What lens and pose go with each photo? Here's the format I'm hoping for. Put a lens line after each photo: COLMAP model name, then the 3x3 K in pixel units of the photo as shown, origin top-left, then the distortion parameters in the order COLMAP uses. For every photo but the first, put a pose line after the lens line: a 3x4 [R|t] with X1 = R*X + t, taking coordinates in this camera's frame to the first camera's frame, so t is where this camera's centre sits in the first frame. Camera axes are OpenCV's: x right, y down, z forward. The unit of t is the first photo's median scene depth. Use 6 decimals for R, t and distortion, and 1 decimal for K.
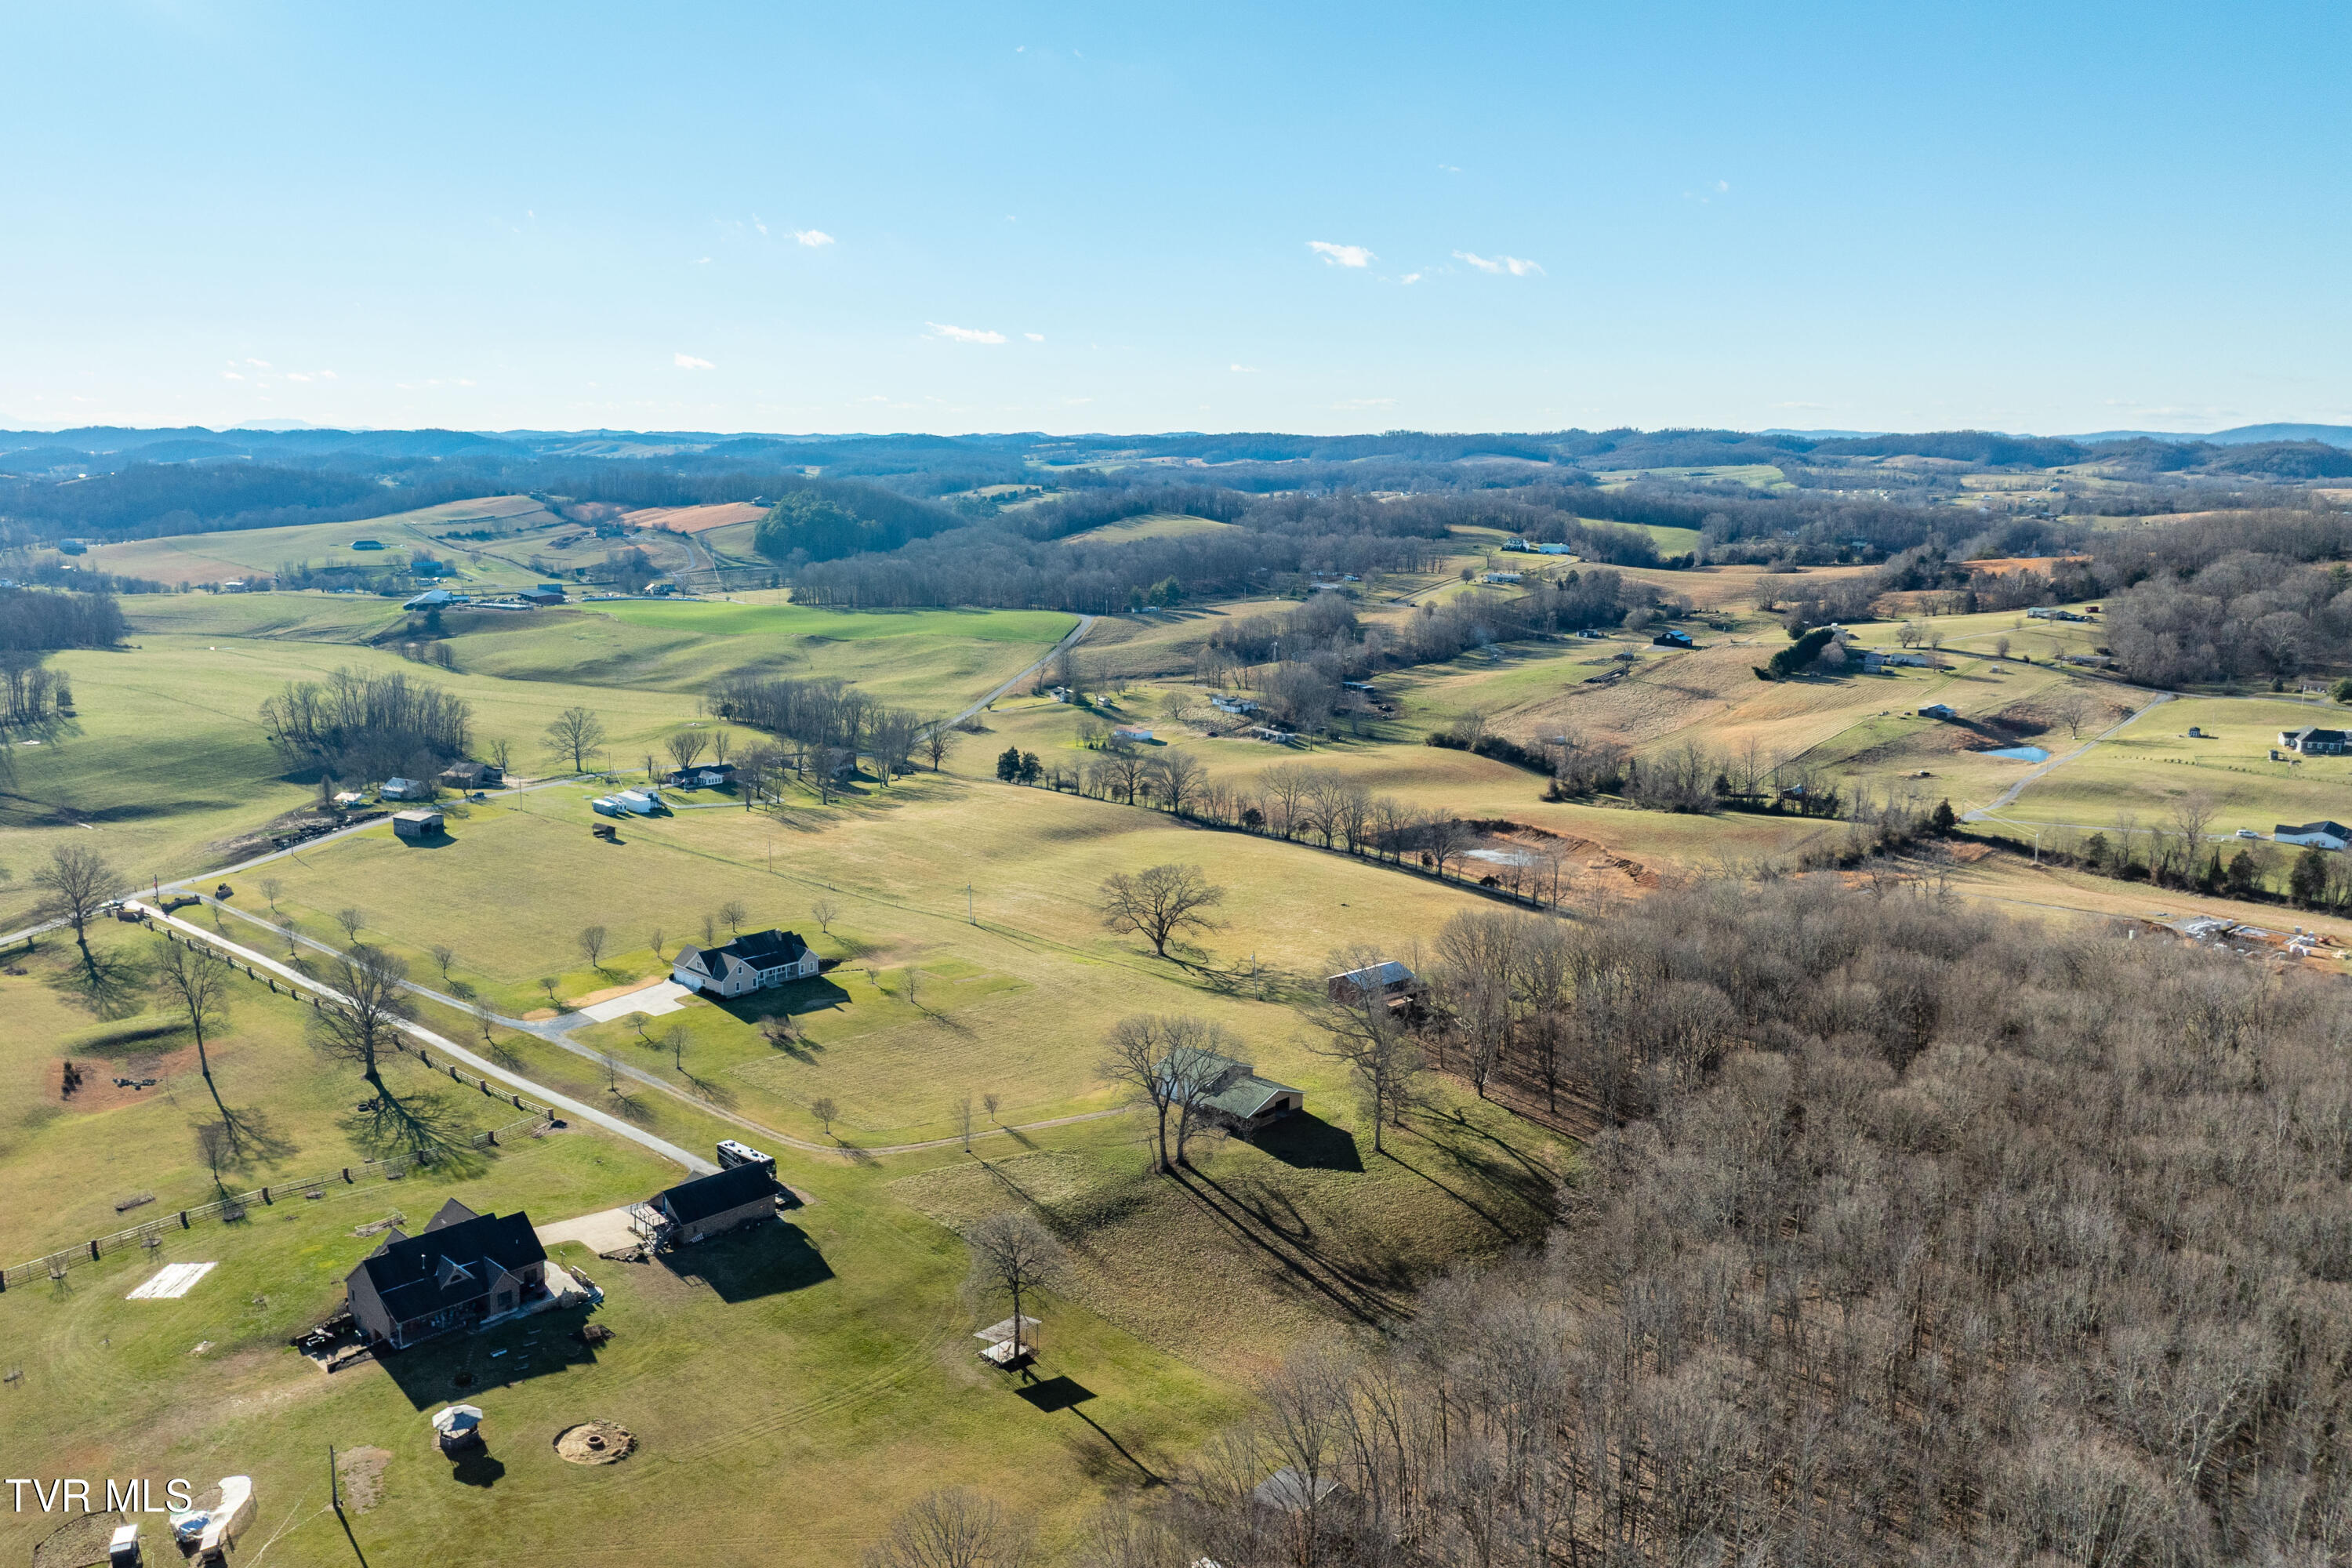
lens RADIAL K [[1806.7, 0, 1133.1], [0, 1806.7, 777.0], [0, 0, 1]] dist [-0.017978, -0.005516]
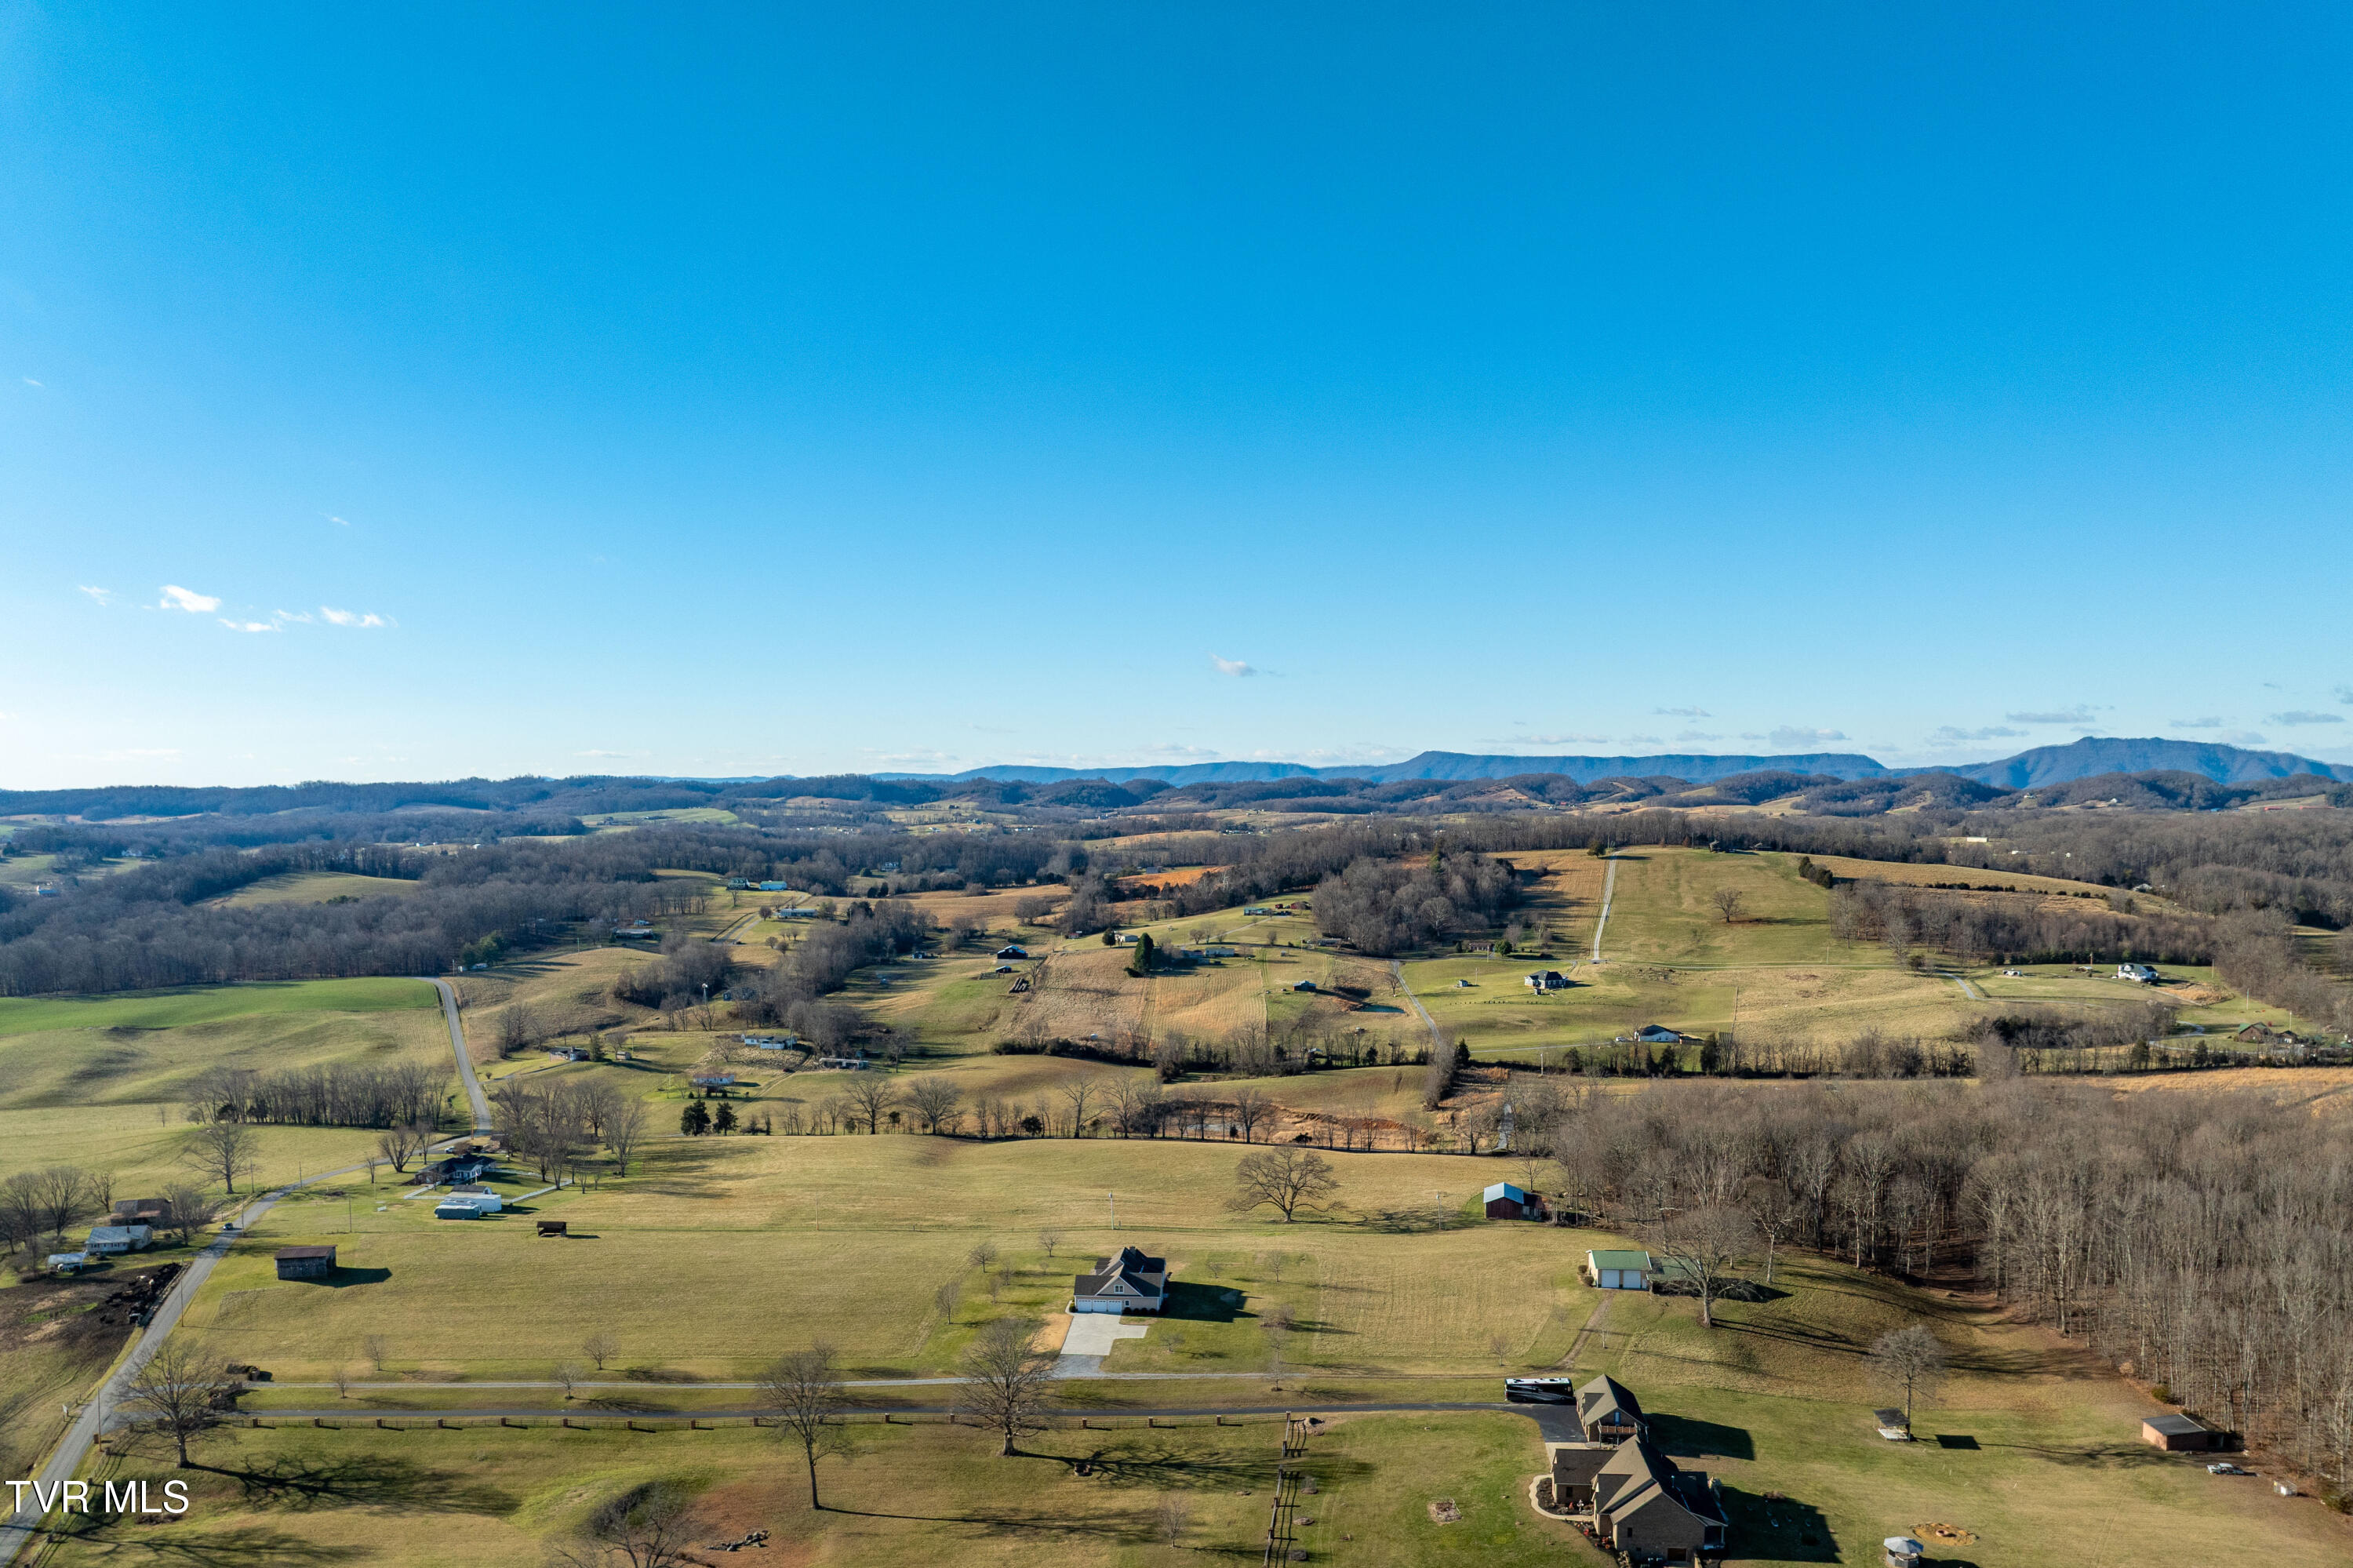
lens RADIAL K [[1715.2, 0, 1166.9], [0, 1715.2, 805.3], [0, 0, 1]] dist [-0.004869, -0.001741]
pose [[0.774096, -0.020698, 0.632730, -0.206565], [0.129363, 0.983548, -0.126092, -0.010359], [-0.619710, 0.179459, 0.764038, 0.037774]]
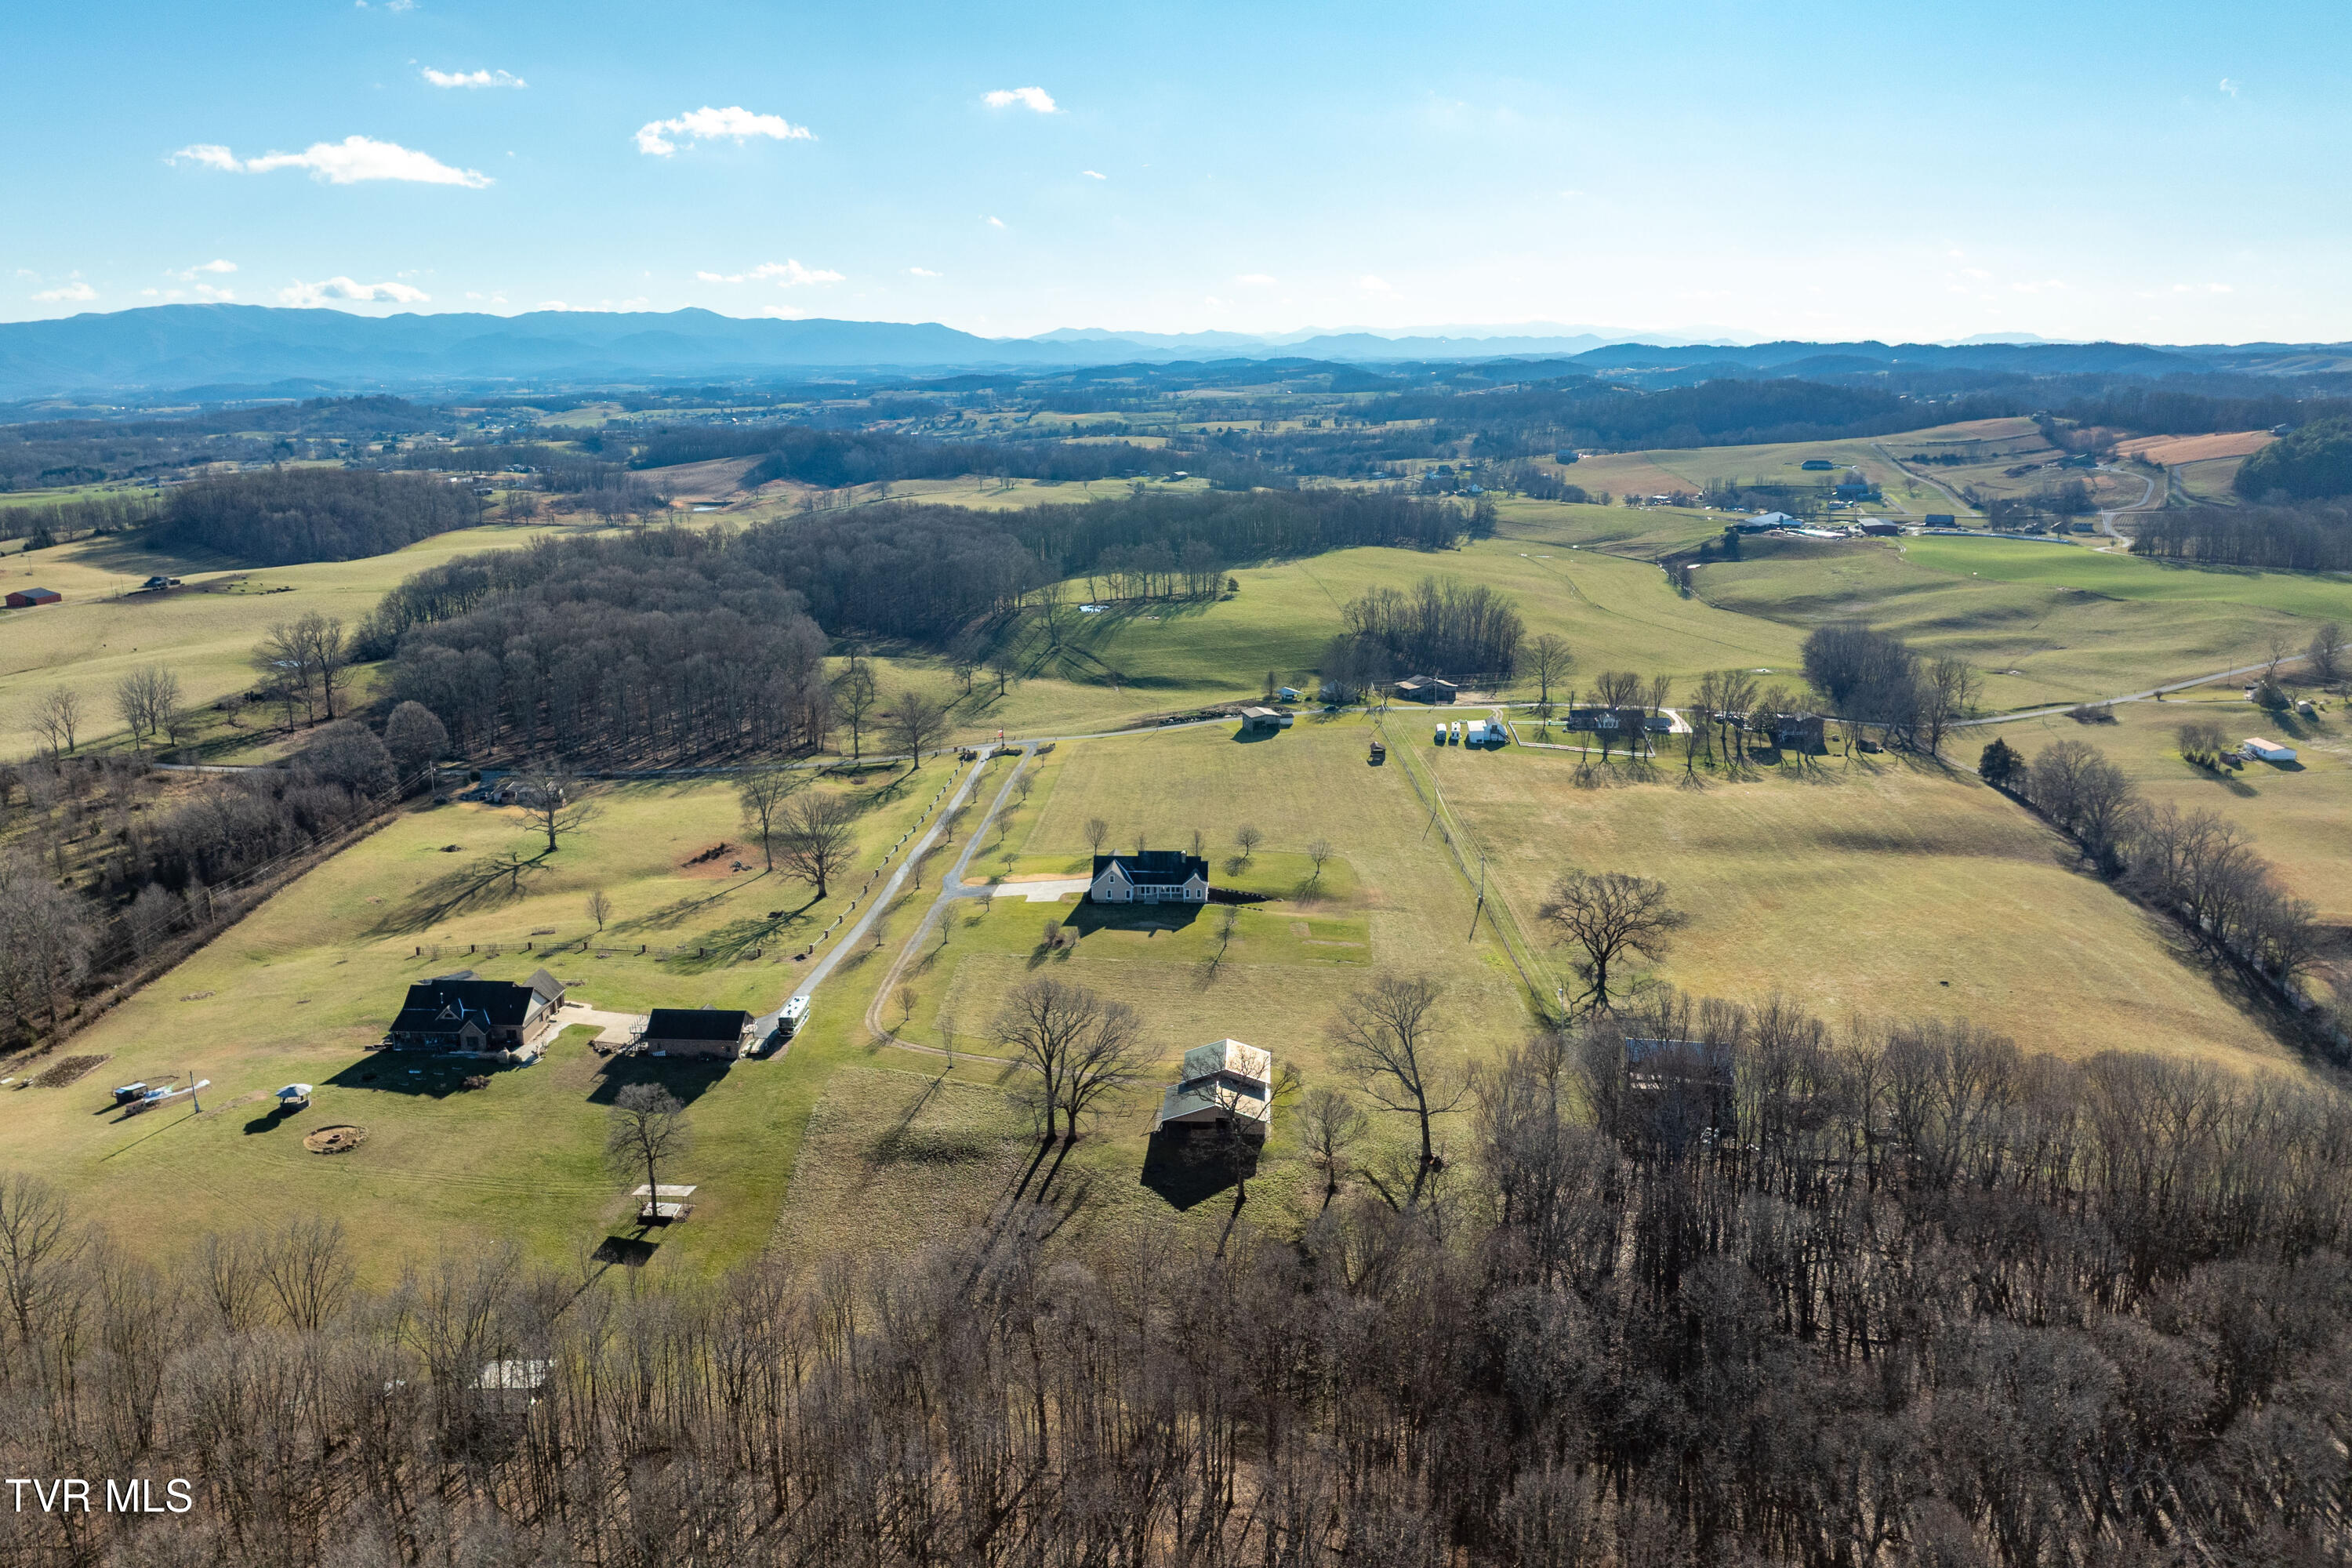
lens RADIAL K [[1913.3, 0, 1078.1], [0, 1913.3, 786.8], [0, 0, 1]] dist [-0.031064, 0.002840]
pose [[0.639786, 0.158598, -0.752011, 0.140457], [-0.129124, 0.986749, 0.098250, -0.011810], [0.757628, 0.034243, 0.651787, 0.067083]]
